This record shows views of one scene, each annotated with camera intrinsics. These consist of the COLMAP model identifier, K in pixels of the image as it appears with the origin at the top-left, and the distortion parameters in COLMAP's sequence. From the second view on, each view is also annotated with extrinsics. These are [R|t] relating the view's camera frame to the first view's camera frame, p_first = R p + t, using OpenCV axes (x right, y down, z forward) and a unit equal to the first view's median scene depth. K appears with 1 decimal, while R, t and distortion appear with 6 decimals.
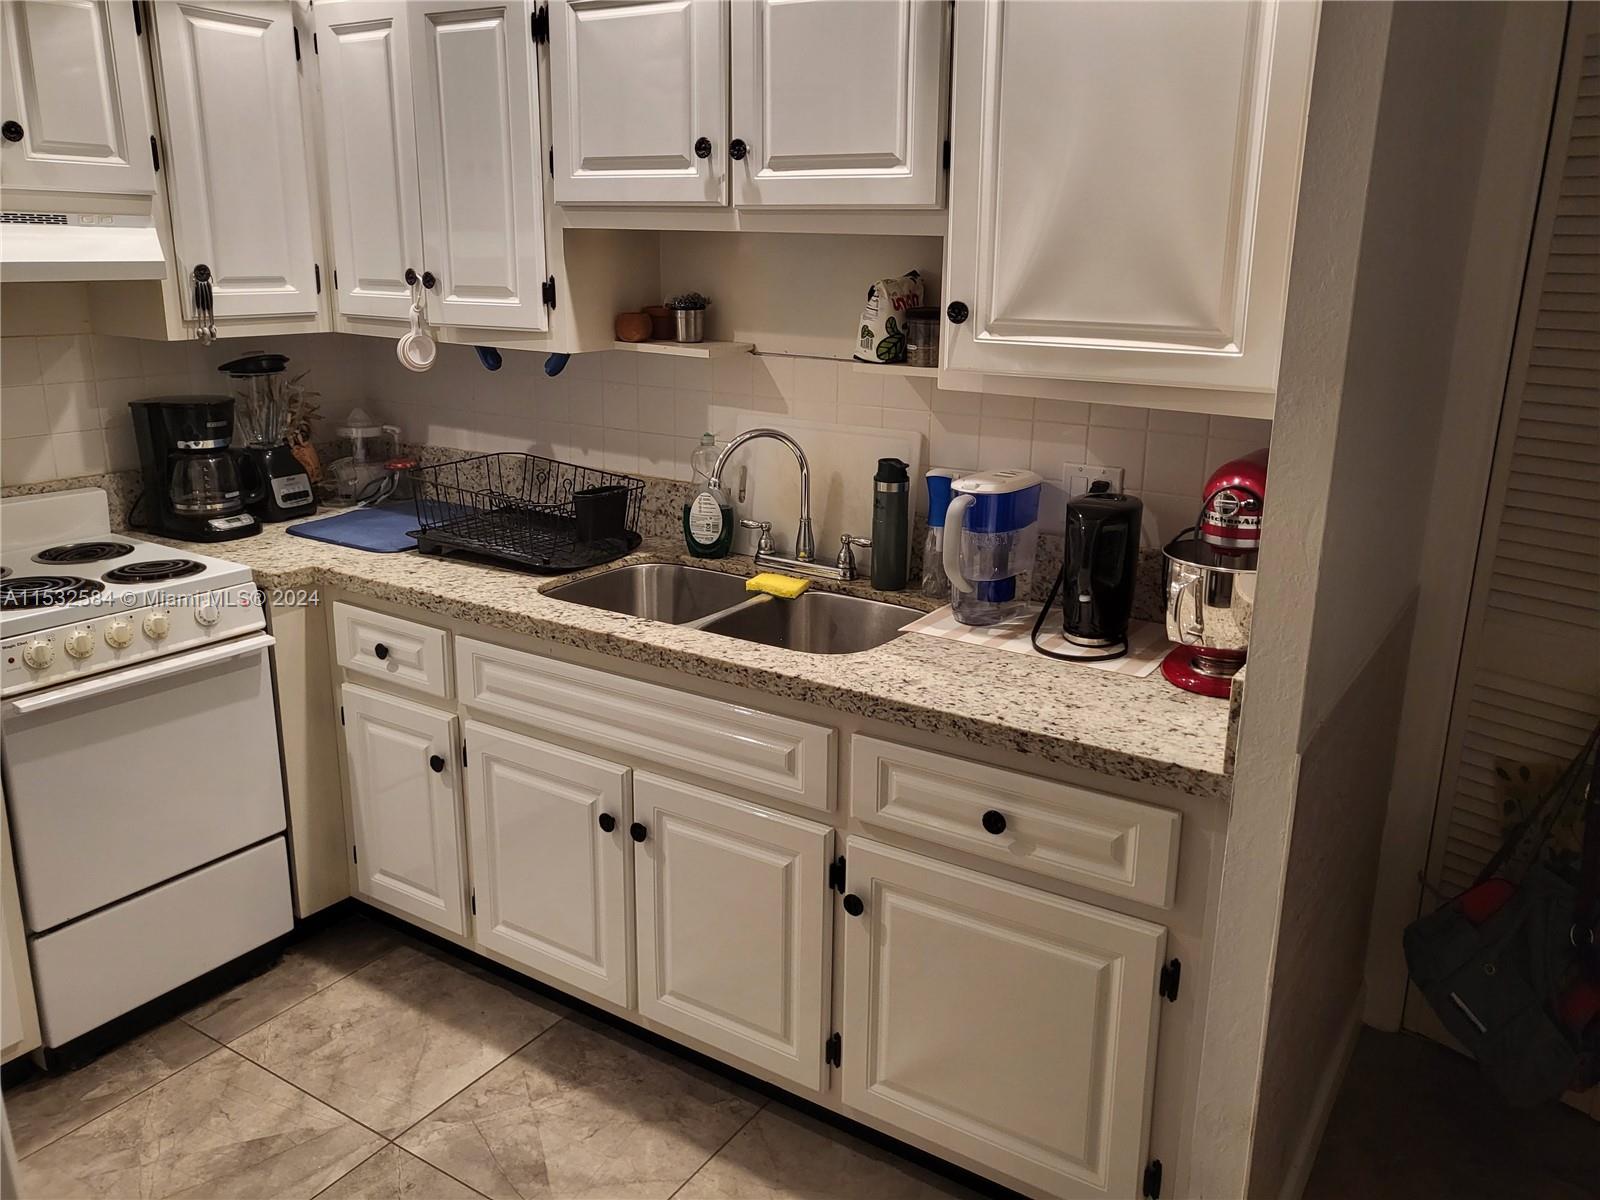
lens RADIAL K [[1238.4, 0, 798.8], [0, 1238.4, 591.9], [0, 0, 1]] dist [-0.028527, 0.059737]
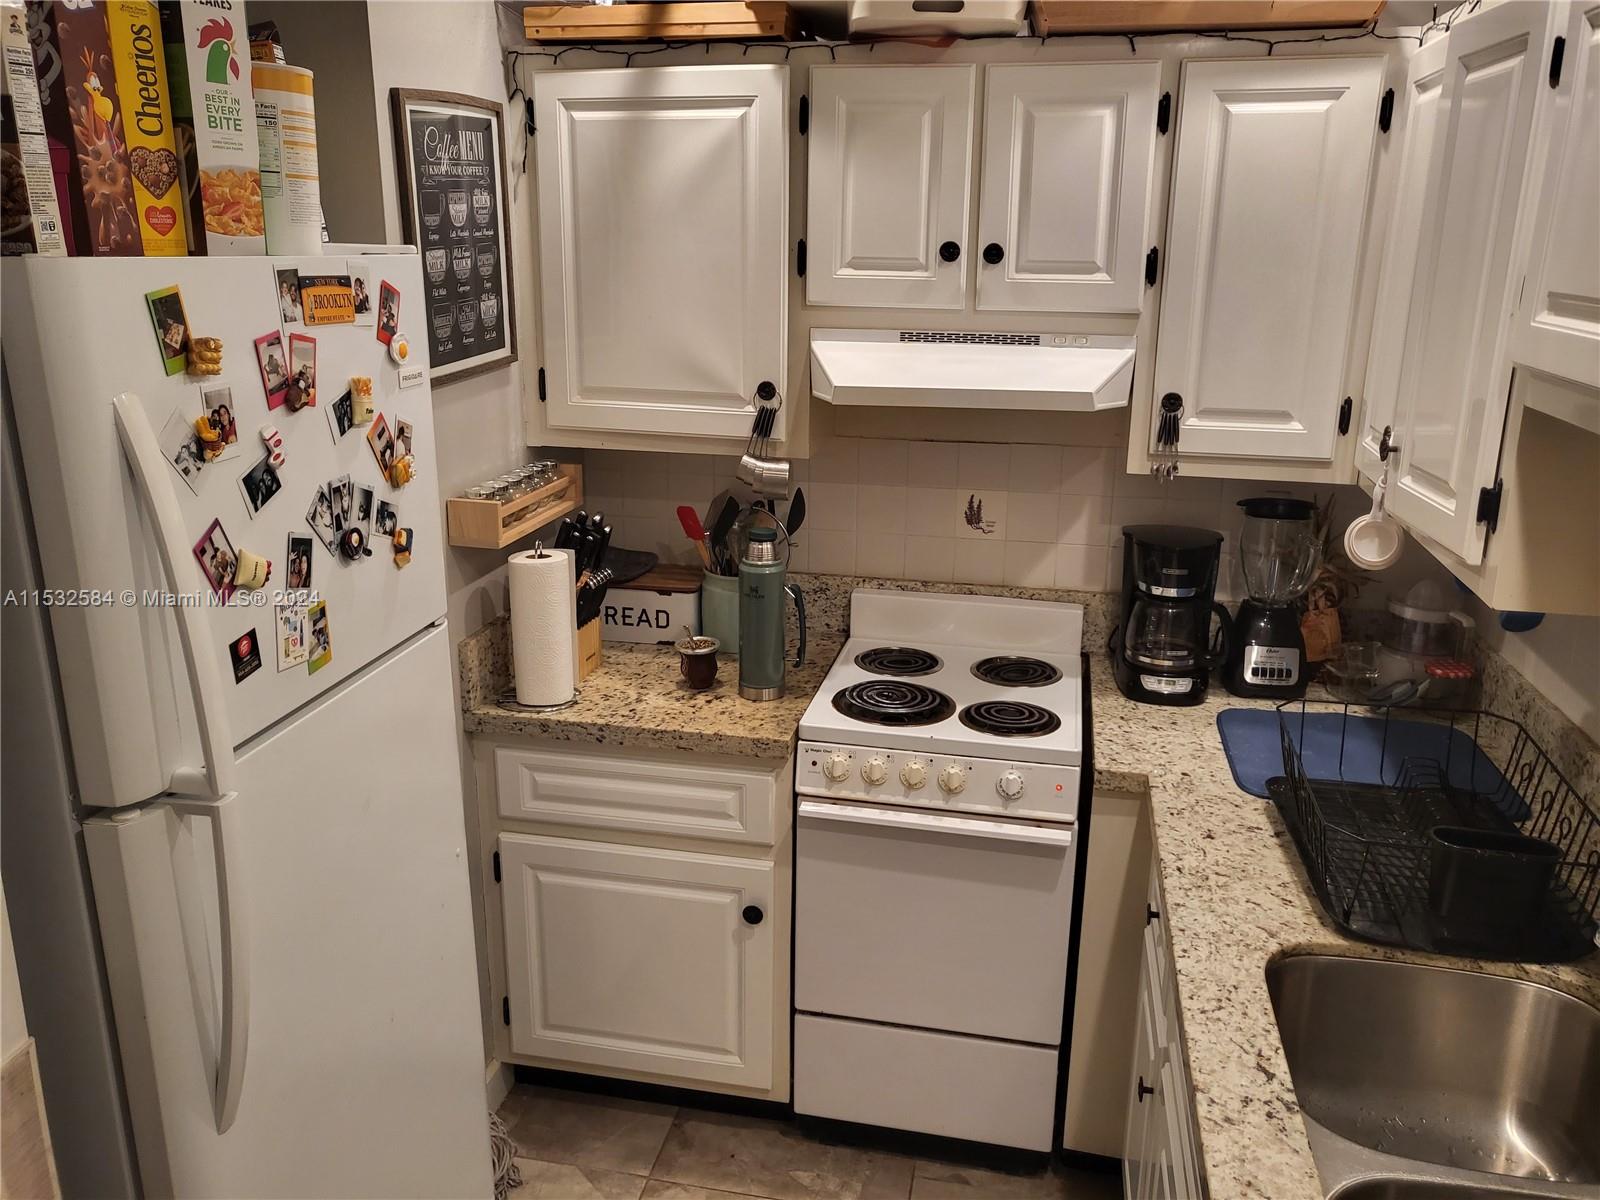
lens RADIAL K [[1238.4, 0, 794.7], [0, 1238.4, 593.1], [0, 0, 1]] dist [-0.028527, 0.059737]
pose [[0.362946, 0.248233, -0.898137, 0.219601], [-0.254454, 0.953632, 0.160744, -0.207923], [0.896395, 0.170193, 0.409280, 0.451683]]
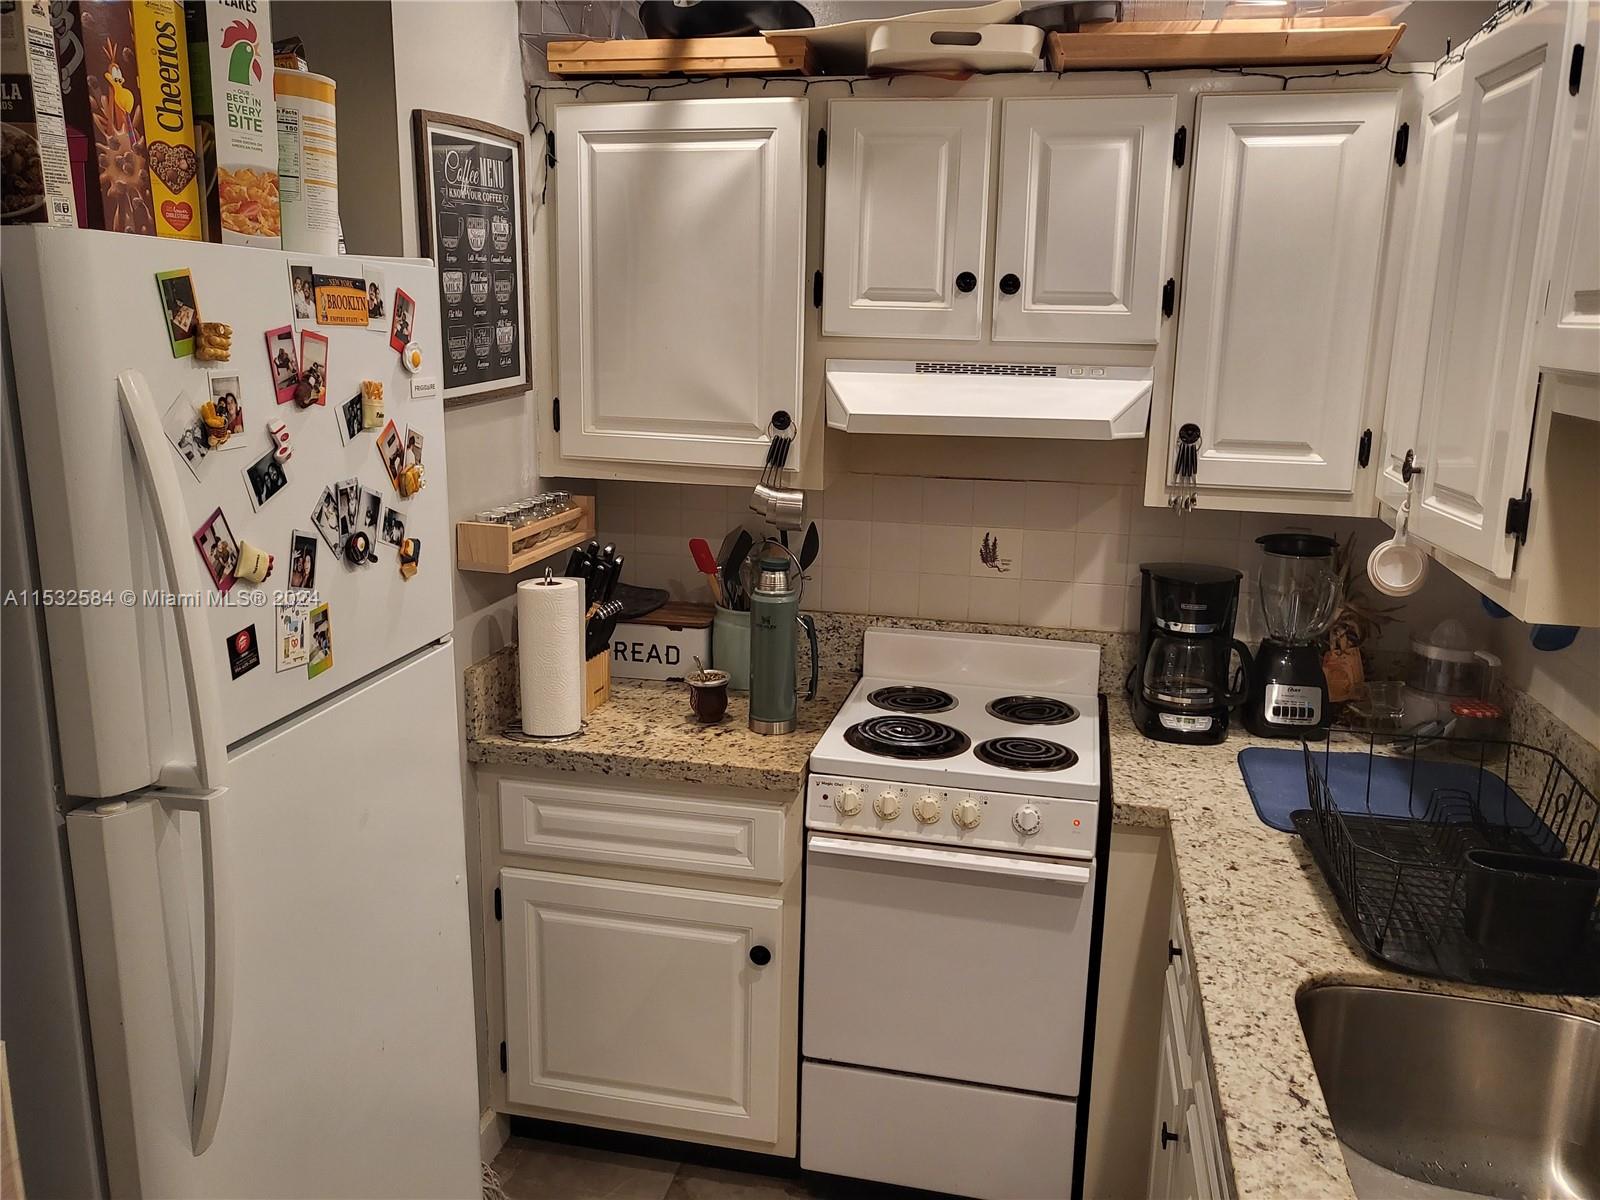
lens RADIAL K [[1238.4, 0, 802.4], [0, 1238.4, 590.6], [0, 0, 1]] dist [-0.028527, 0.059737]
pose [[0.356802, 0.194586, -0.913690, 0.214841], [-0.265424, 0.958873, 0.100559, -0.173717], [0.895680, 0.206635, 0.393775, 0.463331]]
